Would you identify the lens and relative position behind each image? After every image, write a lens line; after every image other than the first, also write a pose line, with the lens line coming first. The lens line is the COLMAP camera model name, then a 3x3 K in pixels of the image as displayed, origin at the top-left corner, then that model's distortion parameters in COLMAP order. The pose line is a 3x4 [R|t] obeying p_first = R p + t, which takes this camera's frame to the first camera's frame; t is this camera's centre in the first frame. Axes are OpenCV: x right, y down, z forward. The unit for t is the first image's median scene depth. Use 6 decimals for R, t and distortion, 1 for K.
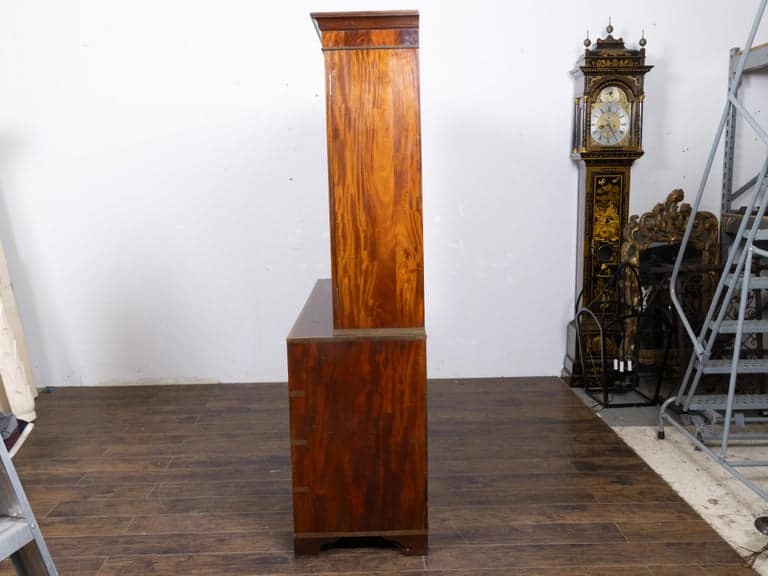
lens RADIAL K [[756.0, 0, 383.0], [0, 756.0, 287.4], [0, 0, 1]] dist [0.002044, -0.012918]
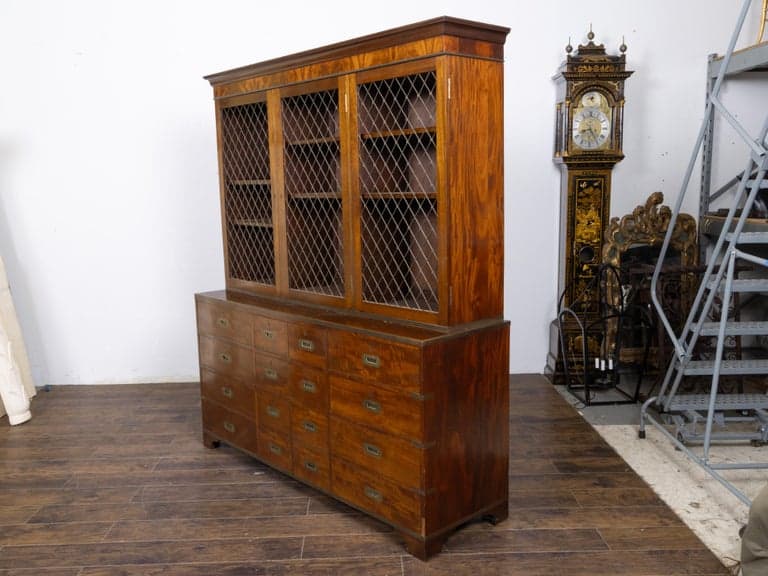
lens RADIAL K [[694.0, 0, 382.5], [0, 694.0, 287.9], [0, 0, 1]] dist [-0.002871, -0.004542]
pose [[0.999996, -0.002802, 0.000068, 0.016532], [0.002801, 0.999963, 0.008117, -0.008453], [-0.000091, -0.008117, 0.999967, 0.058304]]
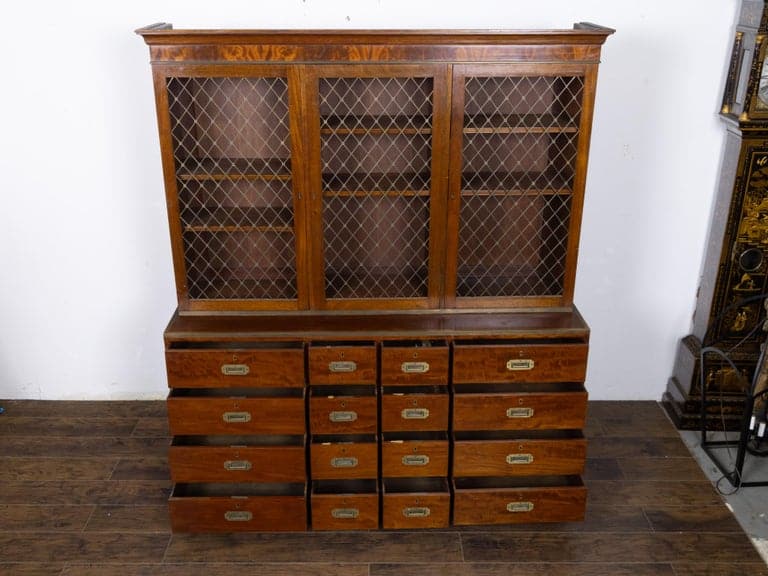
lens RADIAL K [[756.0, 0, 383.0], [0, 756.0, 287.4], [0, 0, 1]] dist [0.002044, -0.012918]
pose [[0.999471, 0.026686, -0.018594, -0.039794], [-0.021411, 0.970163, 0.241506, -0.192447], [0.024485, -0.240980, 0.970221, 0.307120]]
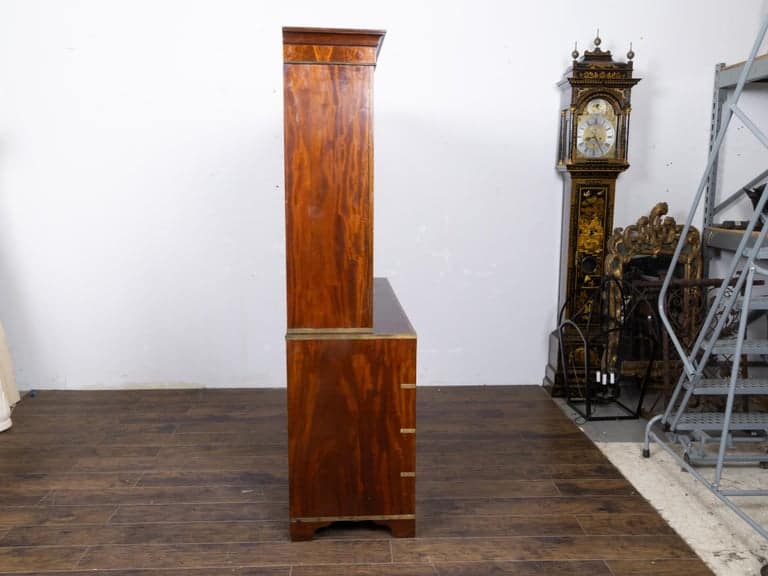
lens RADIAL K [[670.4, 0, 388.5], [0, 670.4, 289.4], [0, 0, 1]] dist [0.000951, -0.005274]
pose [[0.999803, 0.013895, 0.014191, 0.015288], [-0.014002, 0.999874, 0.007457, -0.016167], [-0.014085, -0.007654, 0.999872, 0.114735]]
